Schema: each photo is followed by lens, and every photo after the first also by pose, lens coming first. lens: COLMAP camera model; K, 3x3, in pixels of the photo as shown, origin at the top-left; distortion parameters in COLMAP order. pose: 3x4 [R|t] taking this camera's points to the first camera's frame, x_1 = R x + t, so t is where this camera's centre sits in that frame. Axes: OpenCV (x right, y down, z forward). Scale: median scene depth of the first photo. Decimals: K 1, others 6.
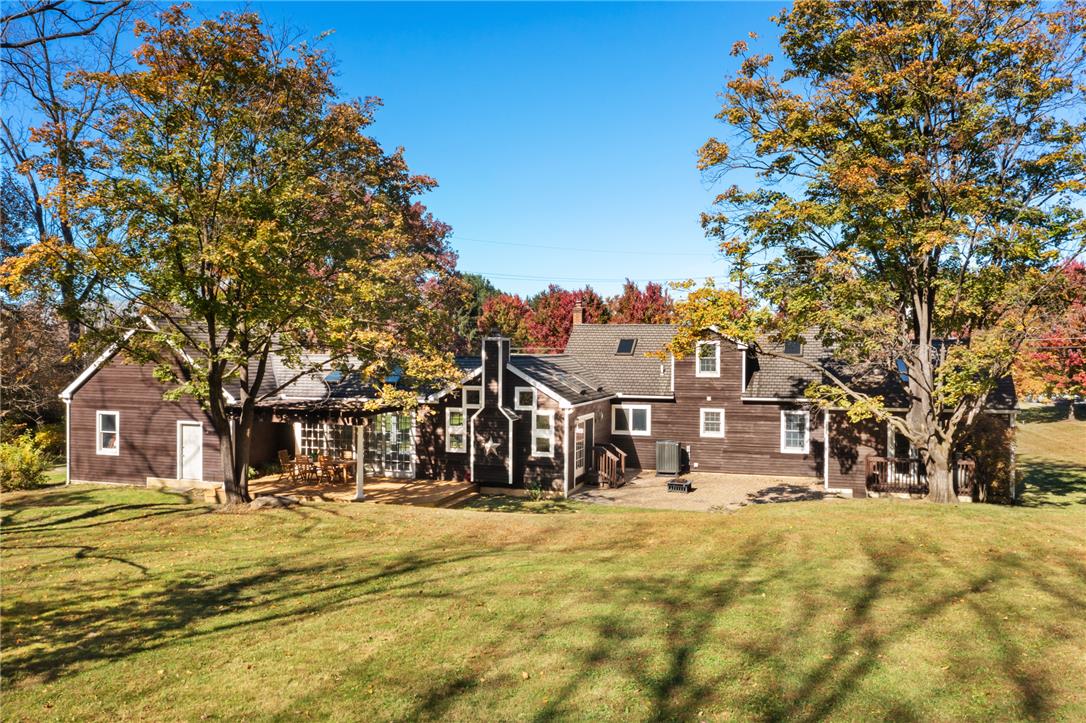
lens RADIAL K [[877.2, 0, 553.8], [0, 877.2, 361.8], [0, 0, 1]] dist [-0.014240, 0.000353]
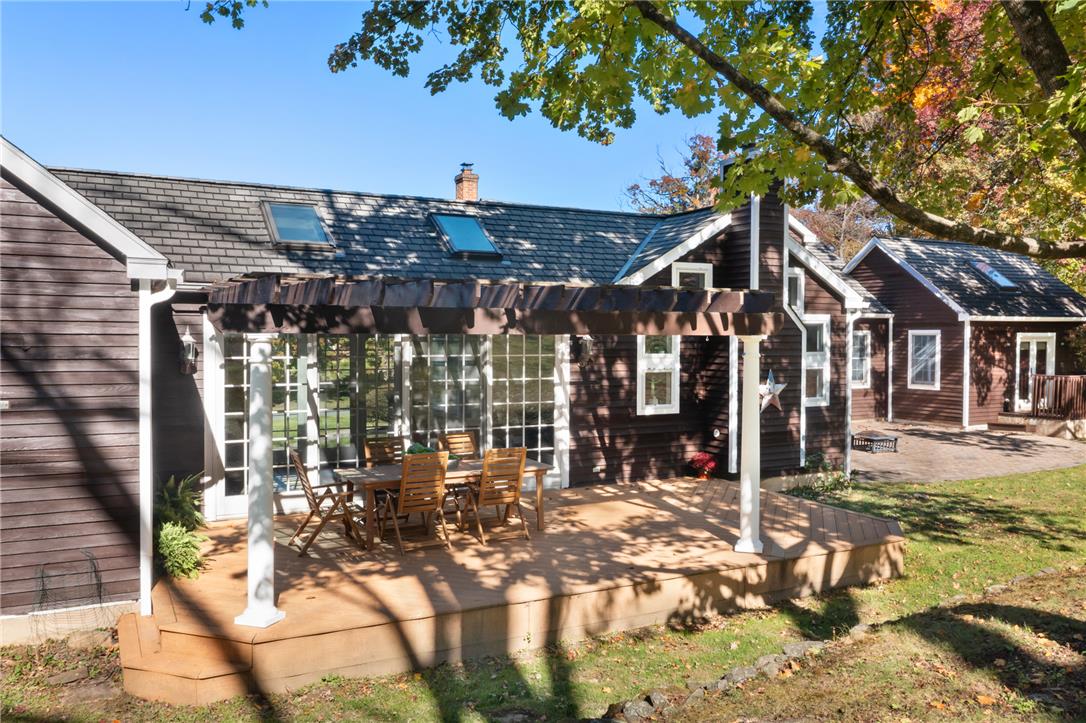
lens RADIAL K [[854.7, 0, 547.9], [0, 854.7, 358.6], [0, 0, 1]] dist [-0.006724, -0.004313]
pose [[0.704248, -0.025416, 0.709499, -0.452365], [0.017000, 0.999676, 0.018937, 0.065958], [-0.709751, -0.001274, 0.704452, 0.734067]]
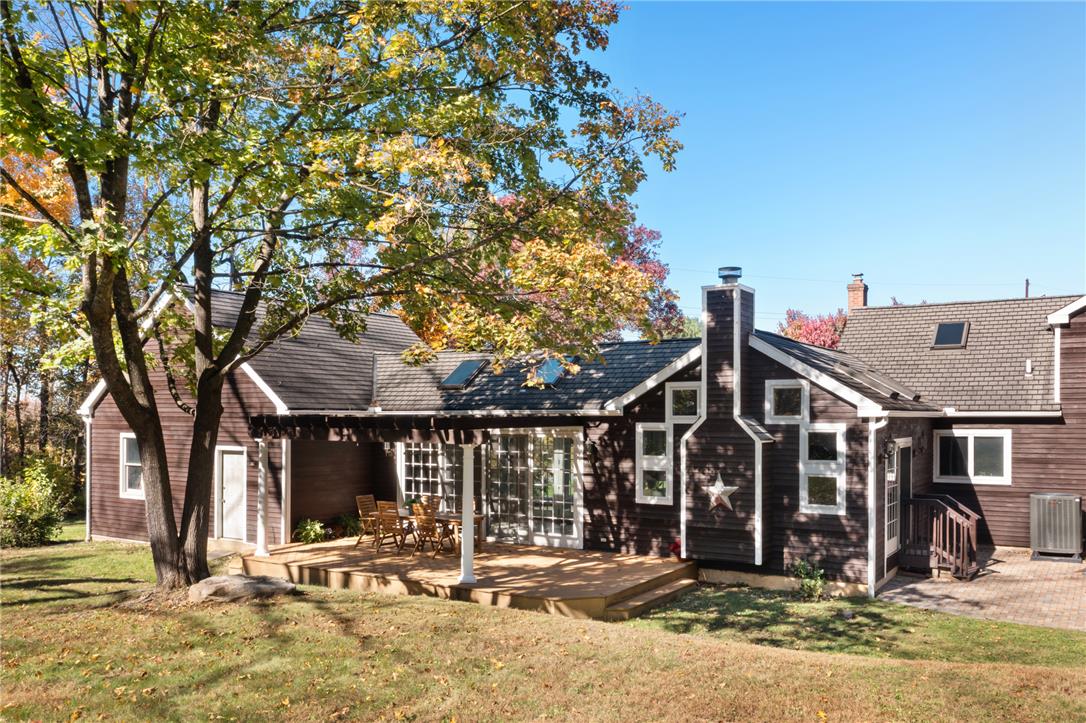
lens RADIAL K [[895.3, 0, 530.9], [0, 895.3, 416.2], [0, 0, 1]] dist [-0.029481, -0.000525]
pose [[0.964149, -0.006860, -0.265271, -0.037103], [0.001561, 0.999795, -0.020183, 0.059200], [0.265356, 0.019045, 0.963963, 0.436228]]
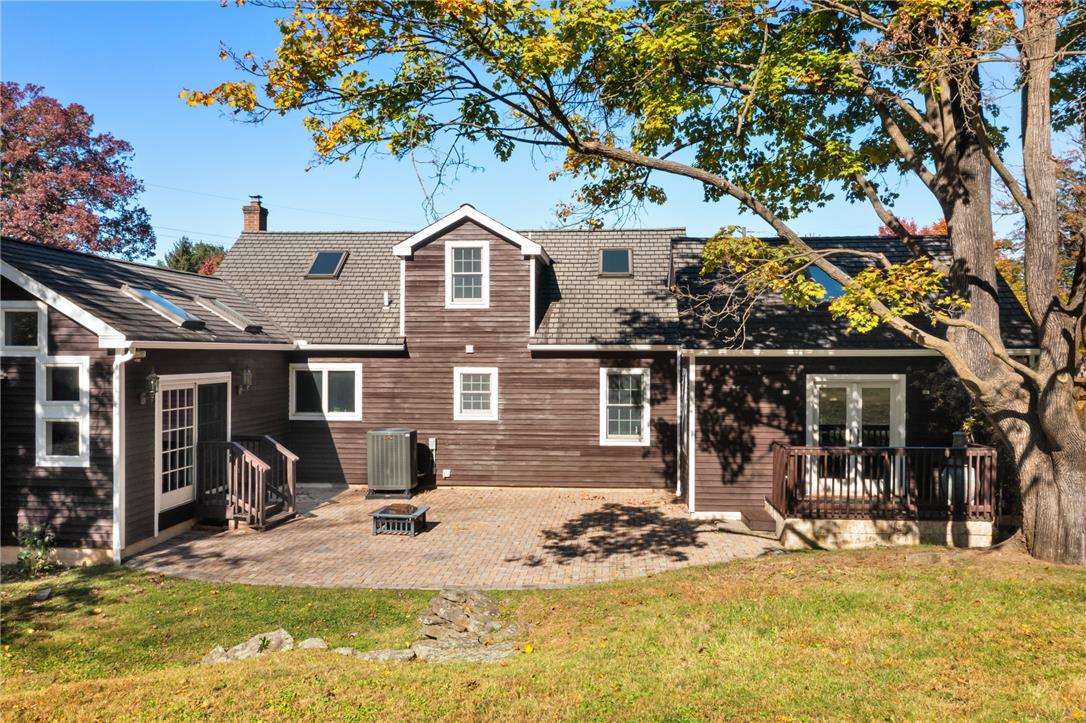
lens RADIAL K [[880.8, 0, 543.0], [0, 880.8, 361.5], [0, 0, 1]] dist [0.061290, -0.086595]
pose [[0.973702, -0.003369, 0.227802, 0.108927], [0.004952, 0.999967, -0.006379, 0.059723], [-0.227773, 0.007340, 0.973686, 0.516991]]
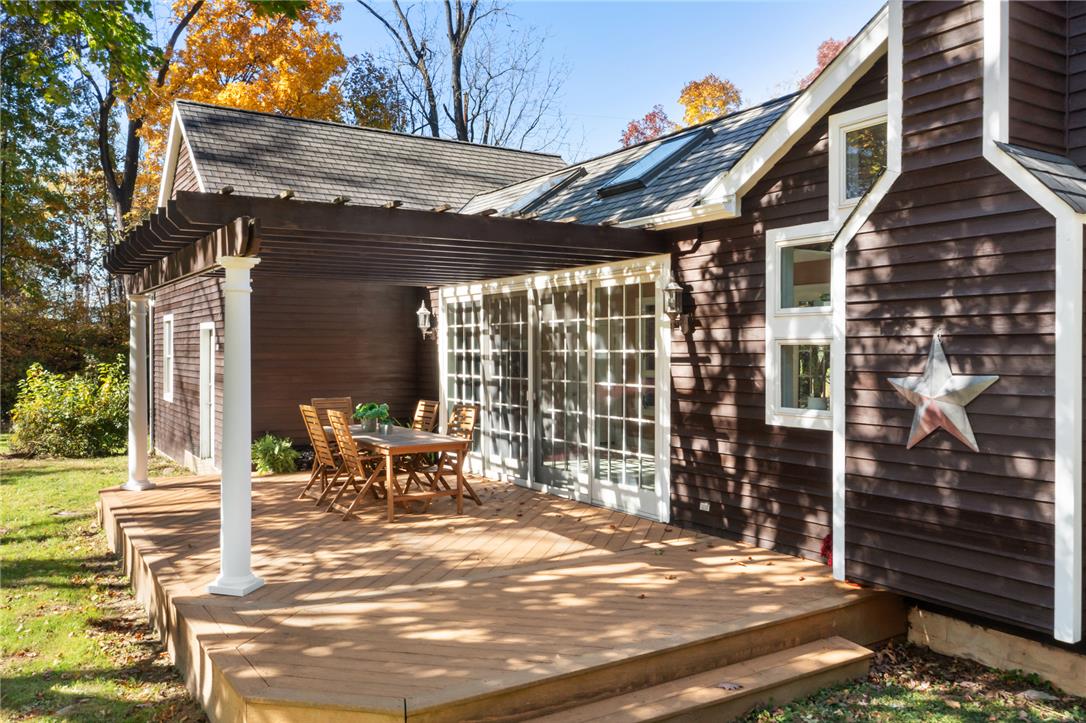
lens RADIAL K [[877.2, 0, 553.8], [0, 877.2, 361.8], [0, 0, 1]] dist [-0.014240, 0.000353]
pose [[0.768848, 0.000506, -0.639431, -0.020444], [-0.005676, 0.999966, -0.006033, 0.087958], [0.639406, 0.008268, 0.768825, 0.786542]]
